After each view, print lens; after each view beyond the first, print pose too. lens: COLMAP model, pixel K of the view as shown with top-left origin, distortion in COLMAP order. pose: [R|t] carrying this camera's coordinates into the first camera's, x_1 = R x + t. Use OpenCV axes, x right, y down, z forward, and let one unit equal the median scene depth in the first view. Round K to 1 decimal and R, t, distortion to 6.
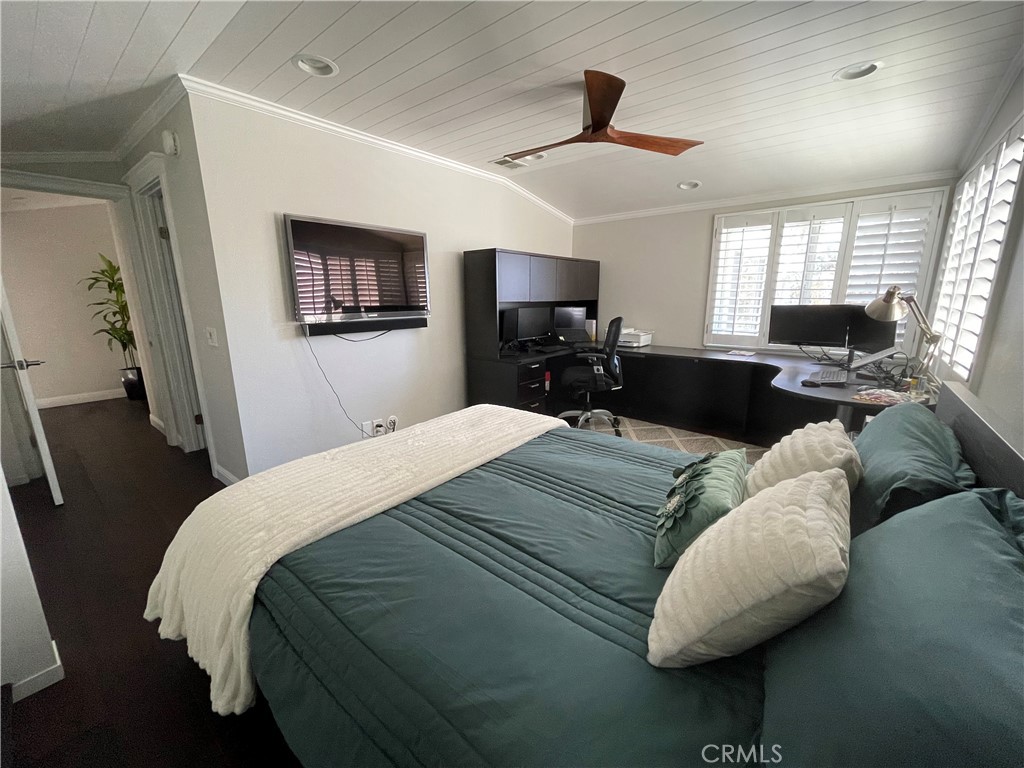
lens RADIAL K [[412.0, 0, 512.3], [0, 412.0, 386.8], [0, 0, 1]] dist [-0.004923, 0.001537]
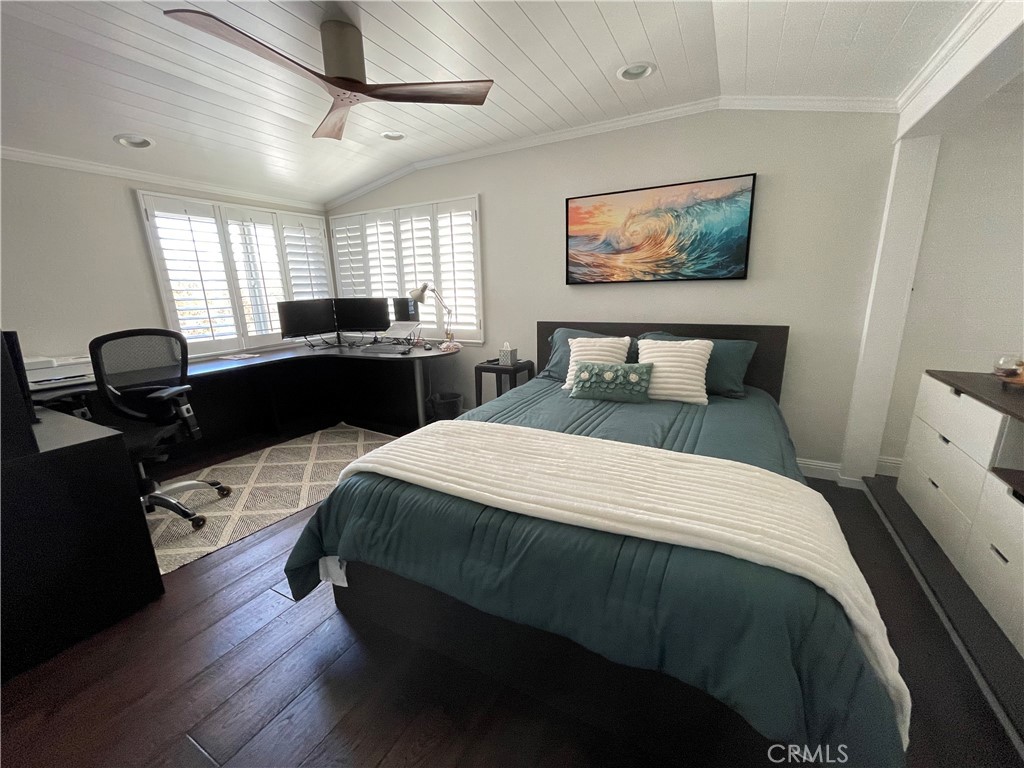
lens RADIAL K [[412.0, 0, 510.4], [0, 412.0, 387.2], [0, 0, 1]] dist [-0.004923, 0.001537]
pose [[-0.191742, -0.220429, 0.956371, -0.482859], [0.238820, 0.934683, 0.263311, -0.122347], [-0.951945, 0.278889, -0.126575, 0.589635]]
